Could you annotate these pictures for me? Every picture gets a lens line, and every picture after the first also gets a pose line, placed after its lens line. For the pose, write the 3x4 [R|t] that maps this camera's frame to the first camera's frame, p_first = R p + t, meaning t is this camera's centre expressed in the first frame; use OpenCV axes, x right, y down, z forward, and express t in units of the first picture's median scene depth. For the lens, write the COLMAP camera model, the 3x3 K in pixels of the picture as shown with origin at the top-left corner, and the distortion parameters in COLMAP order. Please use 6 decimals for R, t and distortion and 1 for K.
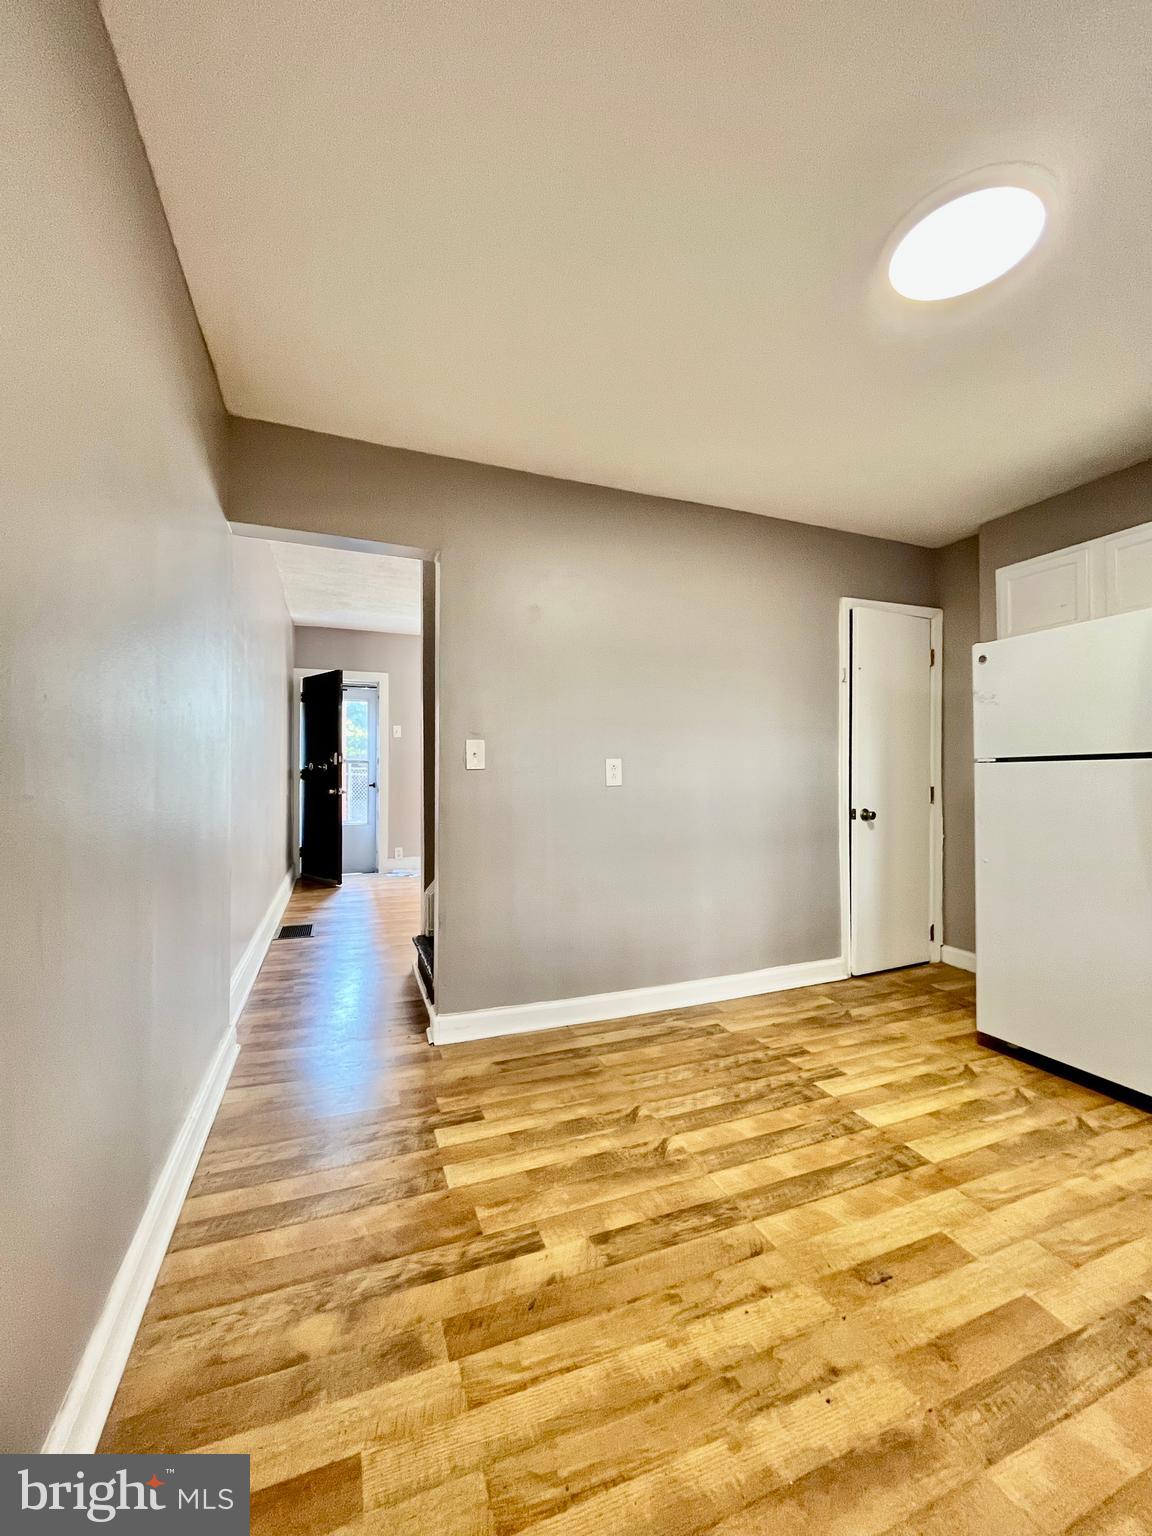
lens RADIAL K [[618.8, 0, 586.4], [0, 618.8, 762.4], [0, 0, 1]] dist [-0.003624, -0.000135]
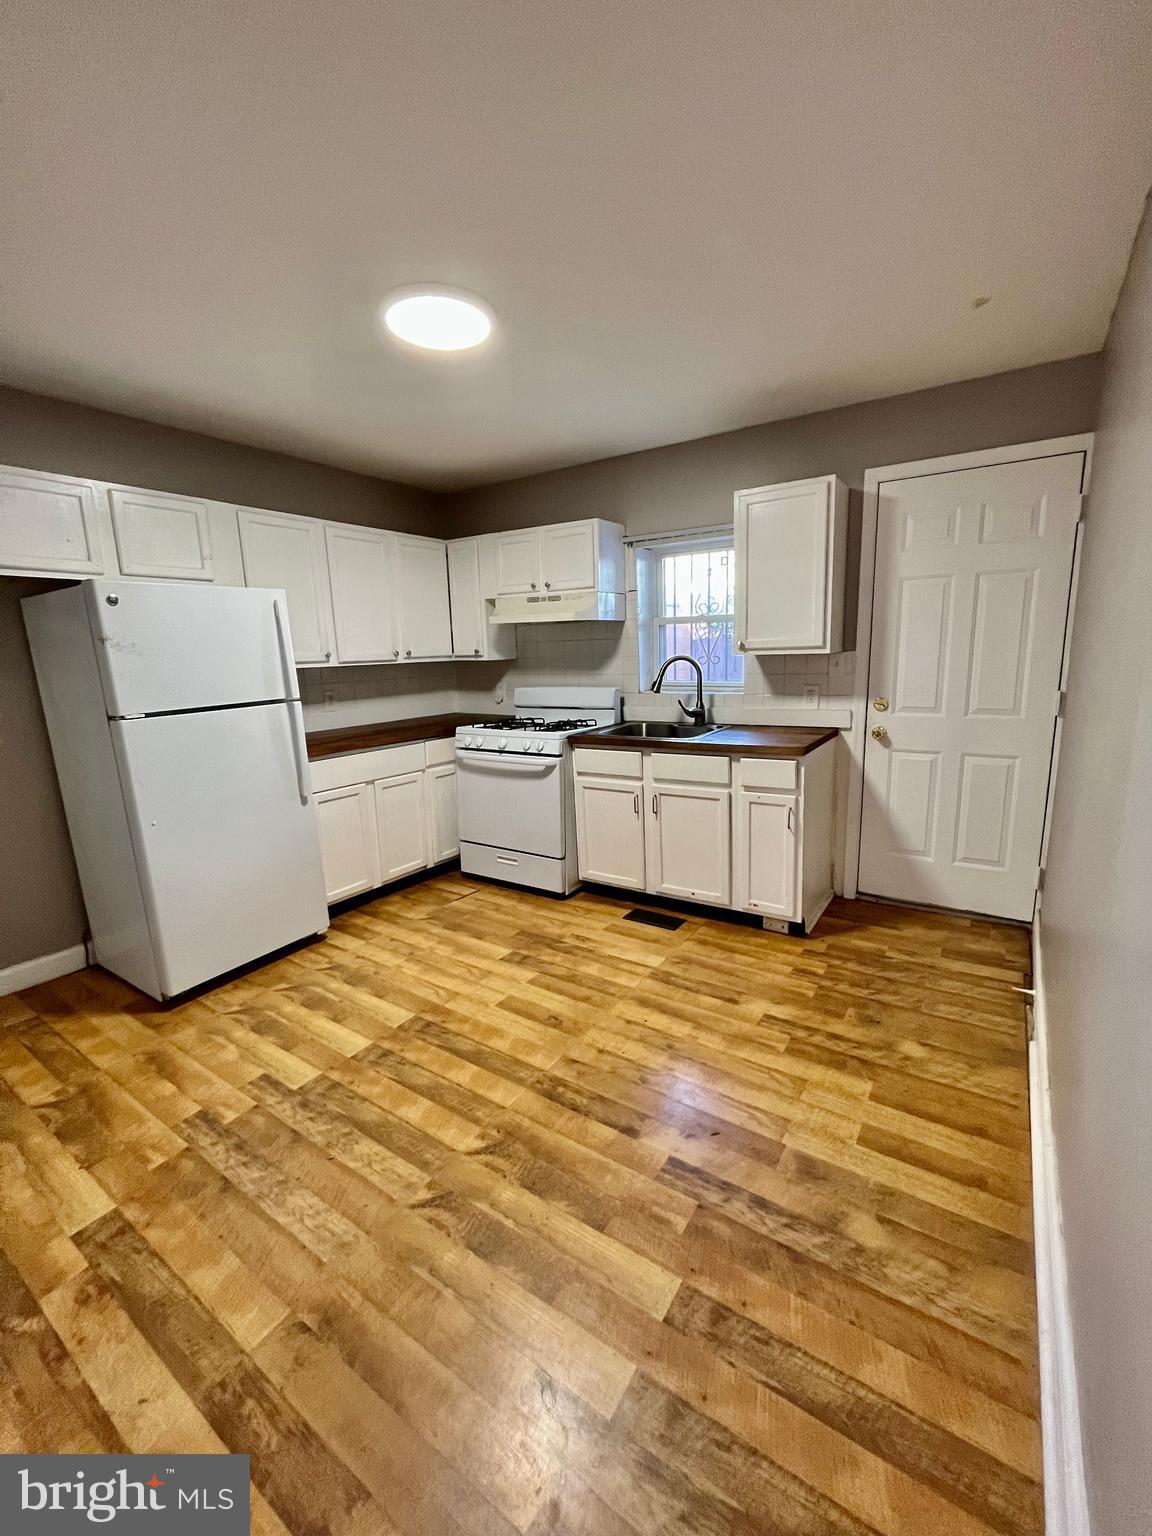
lens RADIAL K [[618.8, 0, 589.1], [0, 618.8, 758.6], [0, 0, 1]] dist [-0.003624, -0.000135]
pose [[-0.562900, -0.131998, 0.815916, -0.609544], [0.013017, 0.985627, 0.168434, -0.111530], [-0.826422, 0.105433, -0.553092, 1.237082]]
